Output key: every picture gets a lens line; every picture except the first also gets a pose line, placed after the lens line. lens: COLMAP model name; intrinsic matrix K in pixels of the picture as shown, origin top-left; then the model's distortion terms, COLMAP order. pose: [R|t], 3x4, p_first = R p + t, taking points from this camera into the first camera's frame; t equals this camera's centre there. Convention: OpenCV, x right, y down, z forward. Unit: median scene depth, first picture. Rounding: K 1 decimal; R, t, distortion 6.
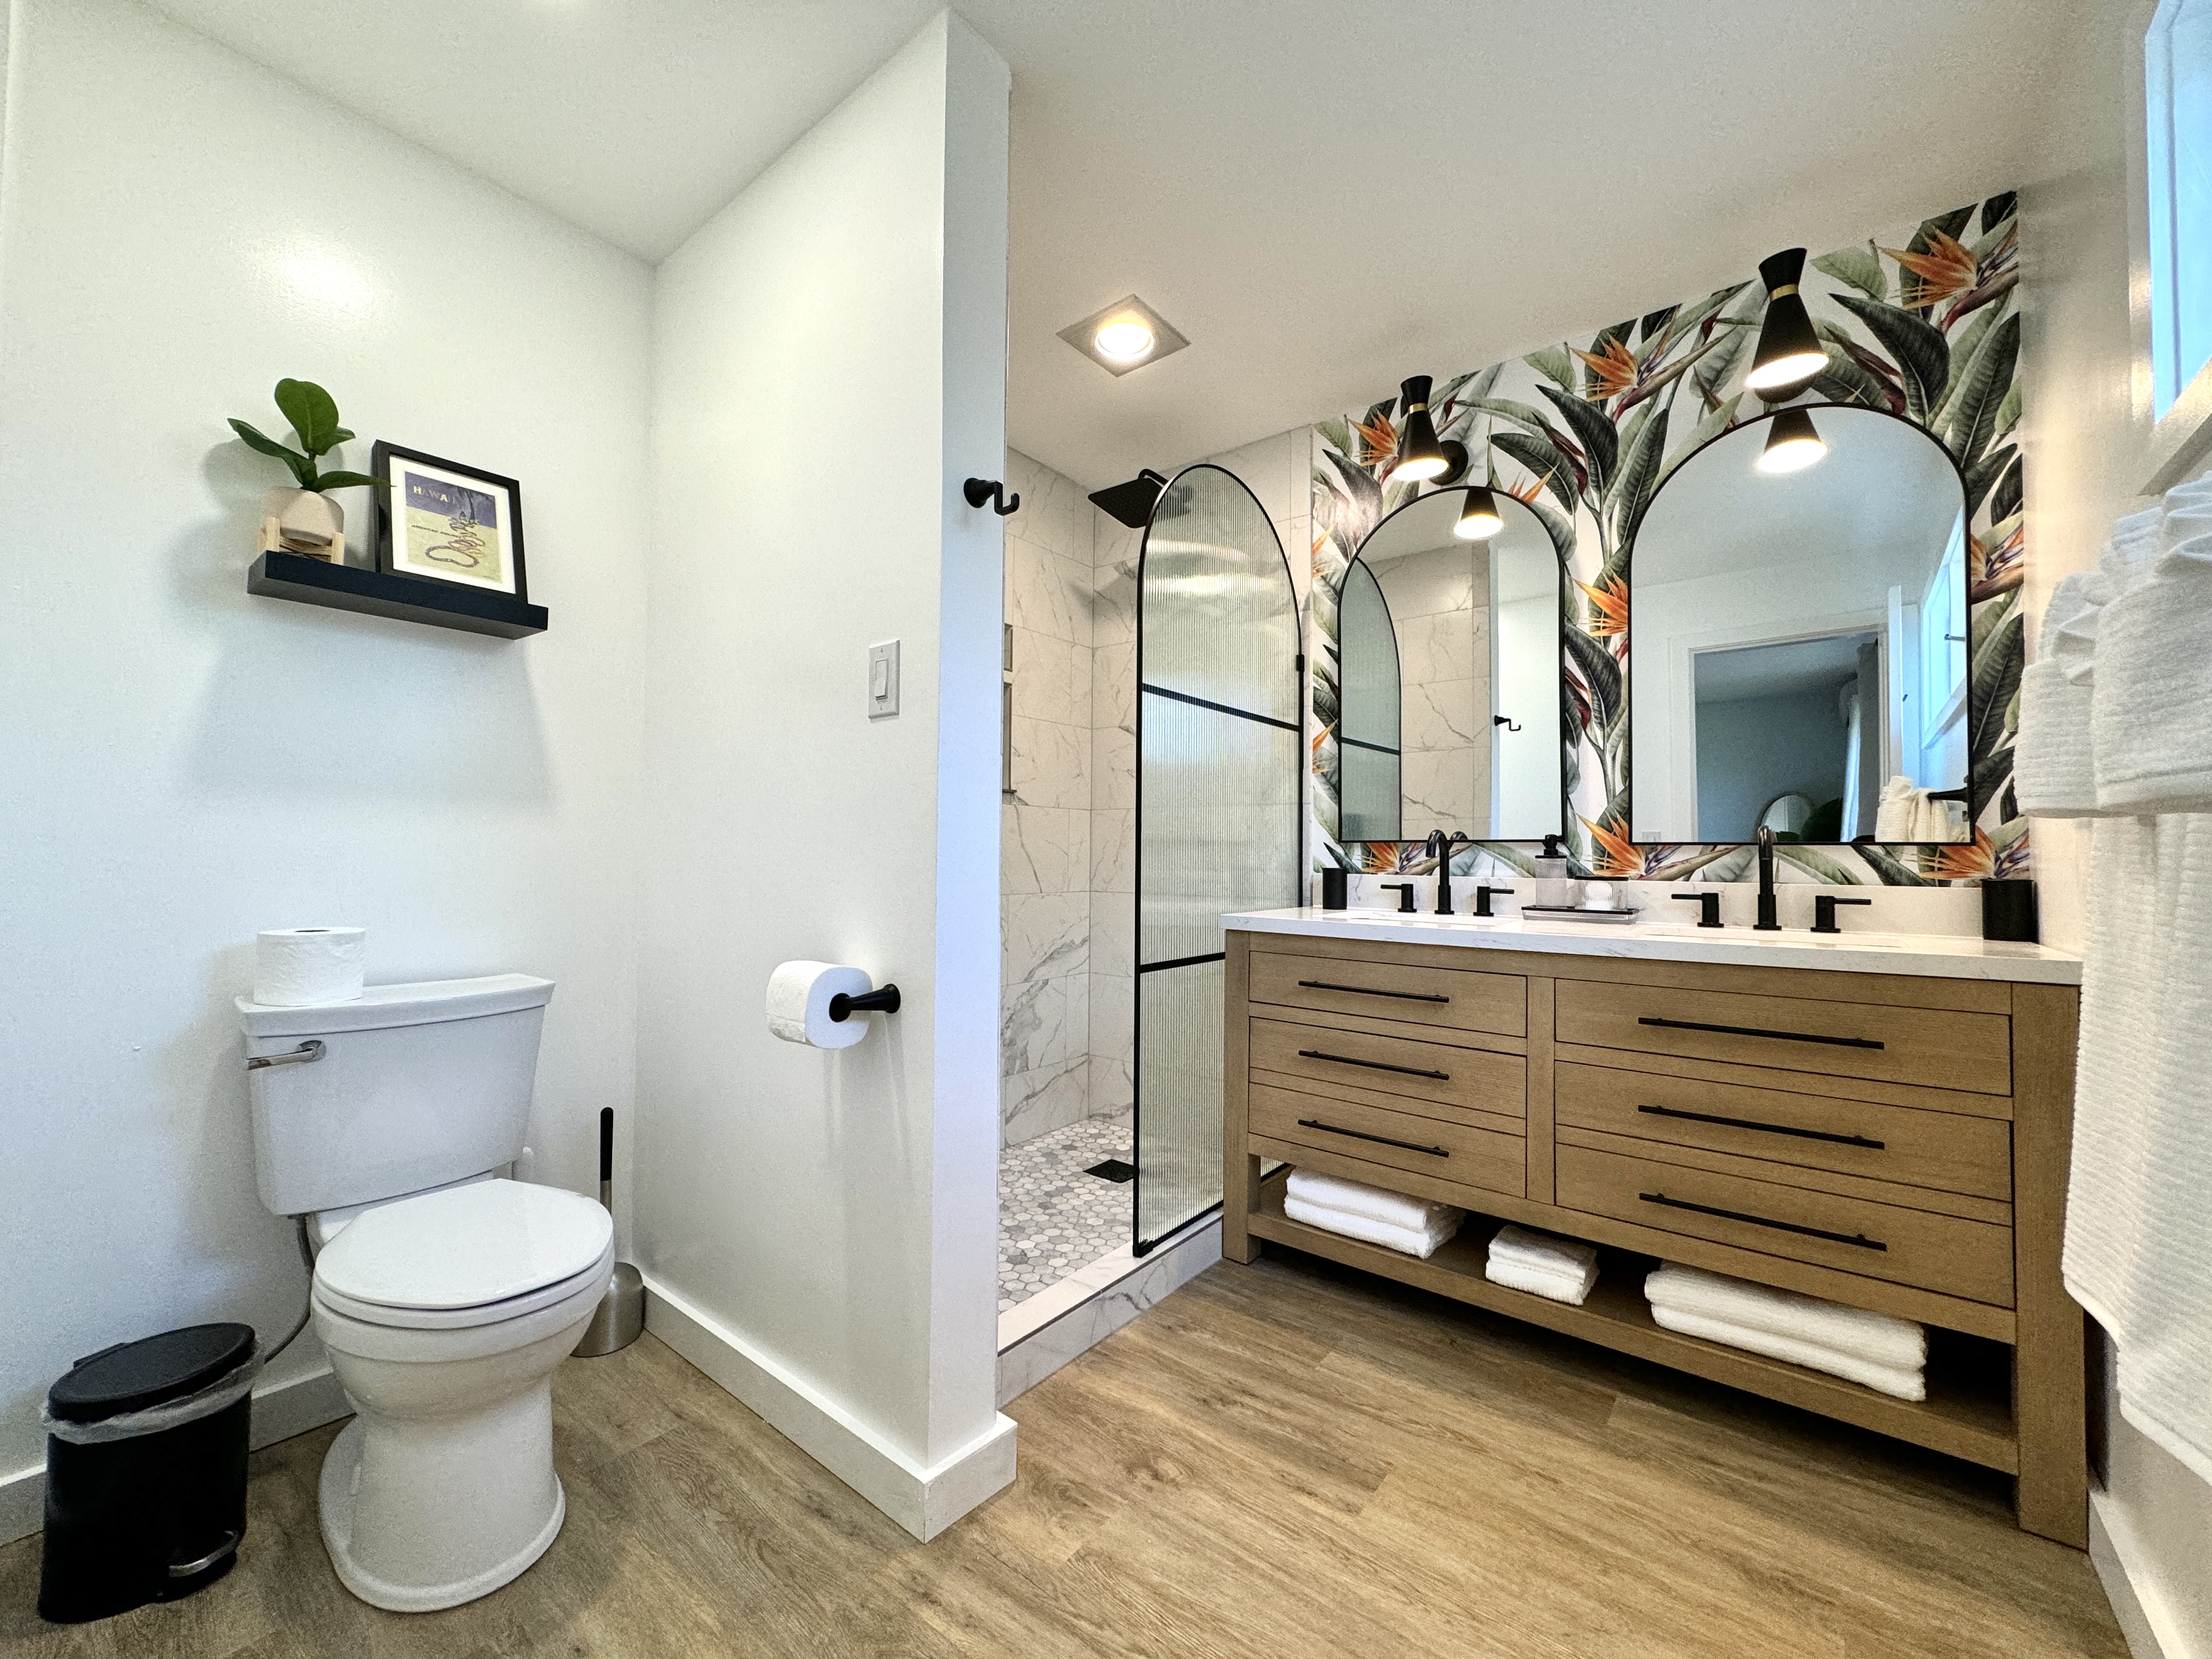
lens RADIAL K [[878.4, 0, 1104.6], [0, 878.4, 831.7], [0, 0, 1]] dist [-0.002587, 0.000656]
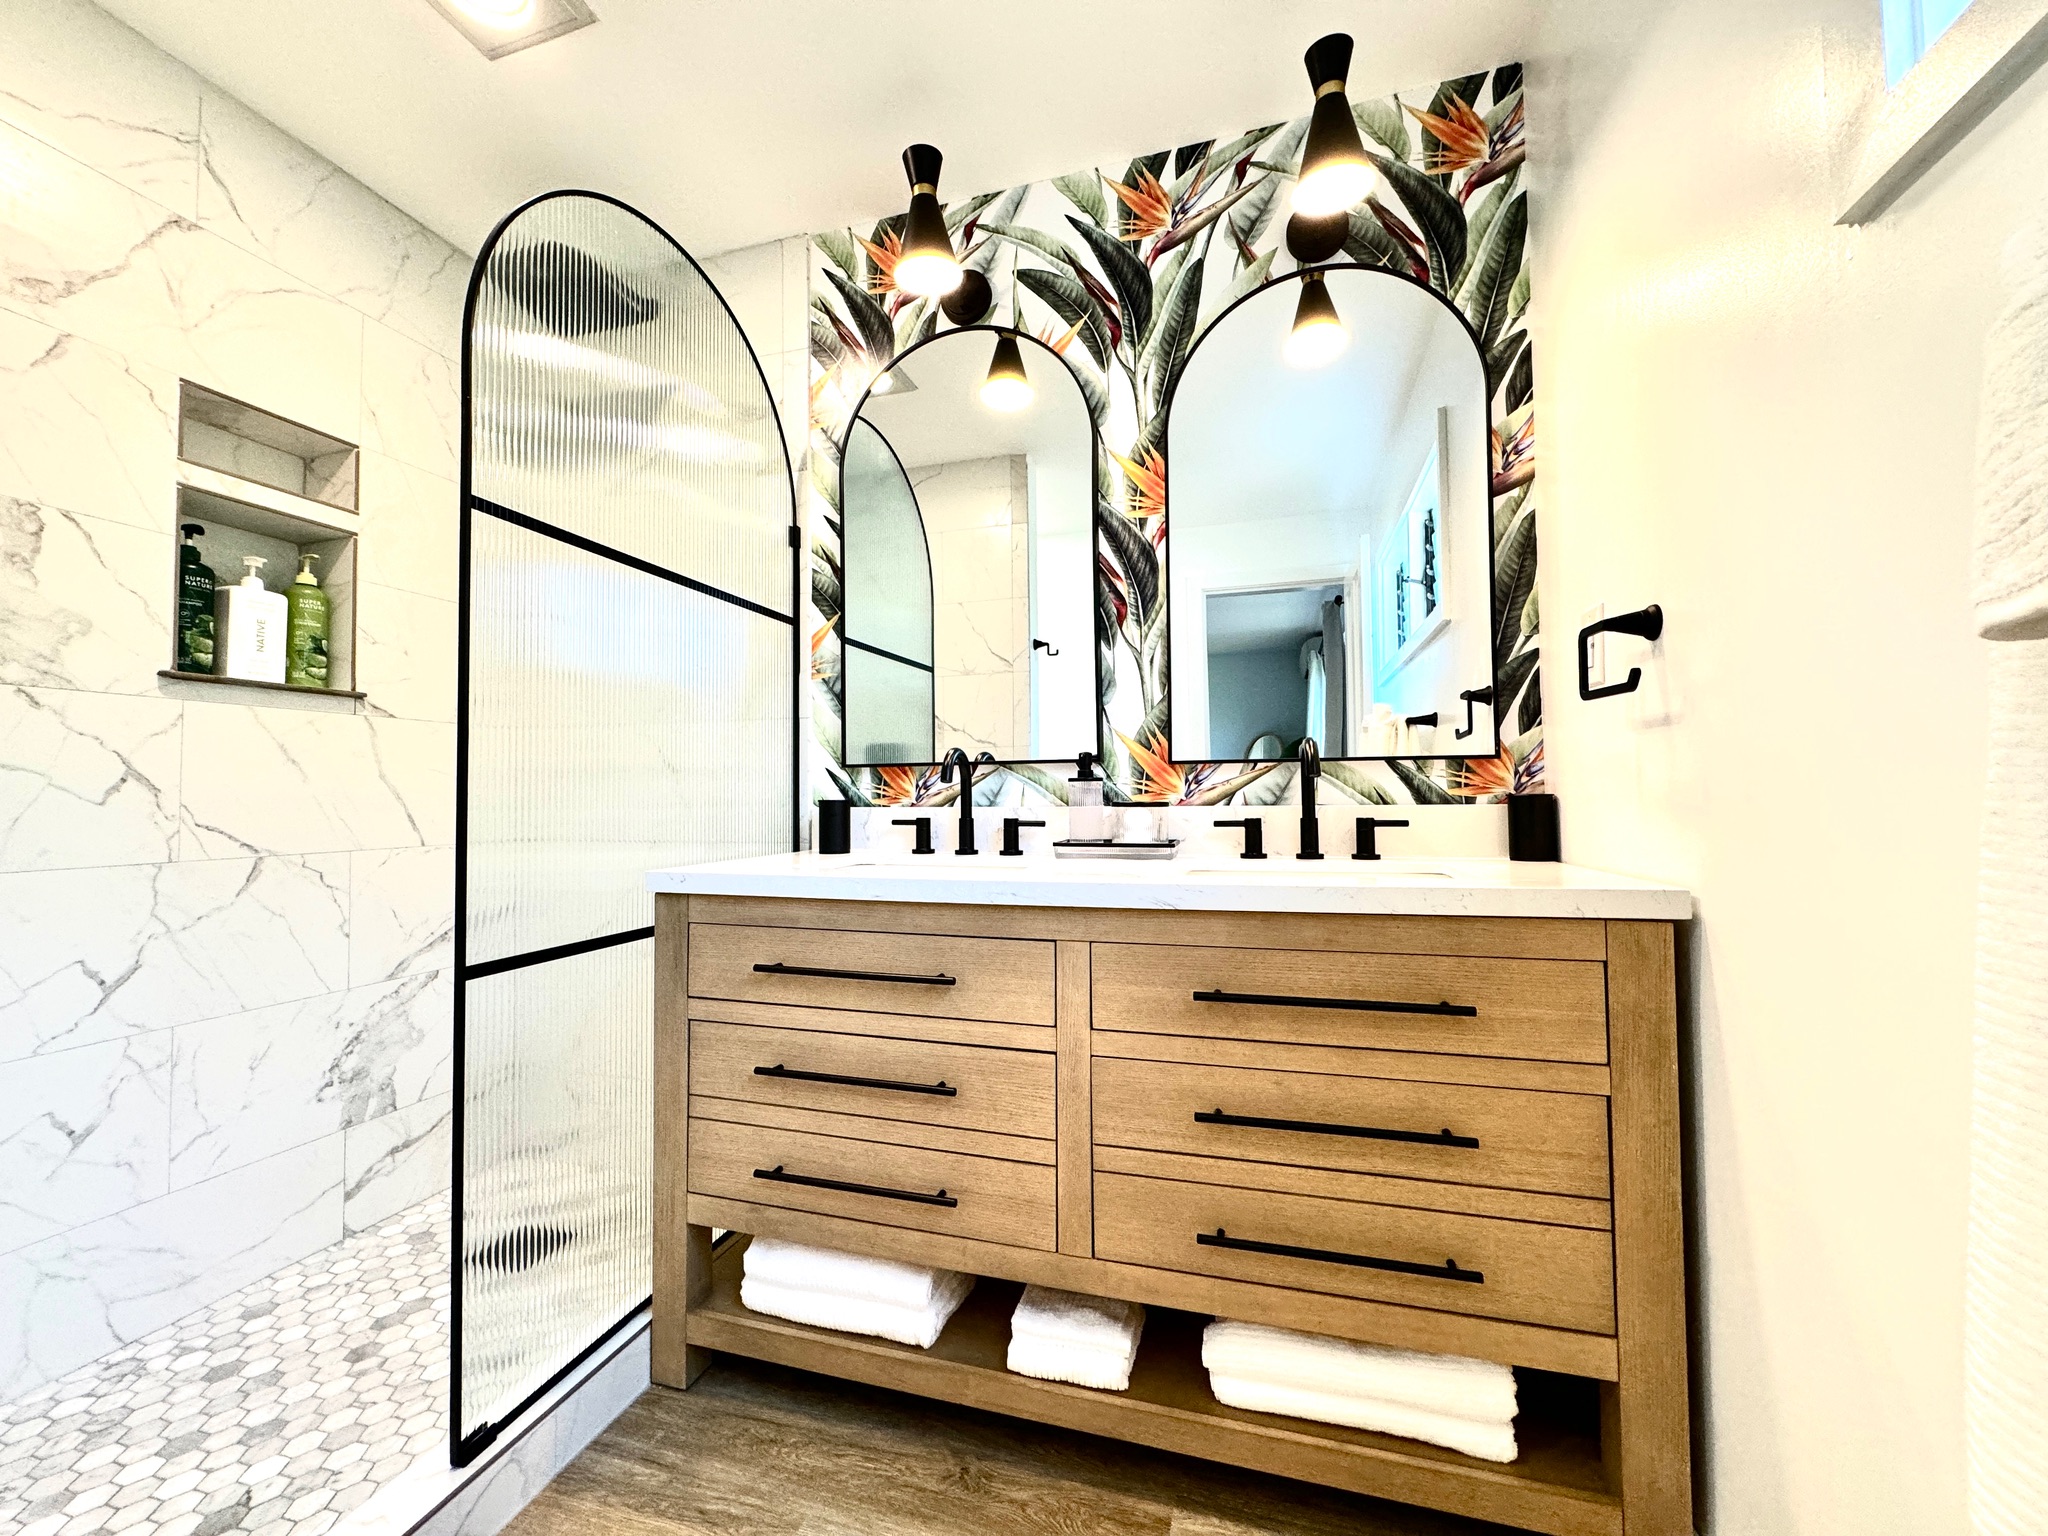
lens RADIAL K [[813.2, 0, 1021.6], [0, 813.2, 768.7], [0, 0, 1]] dist [-0.002587, 0.000656]
pose [[0.926027, -0.005342, 0.377419, 0.183446], [0.007803, 0.999957, -0.004991, 0.023799], [-0.377376, 0.007567, 0.926029, 0.351825]]
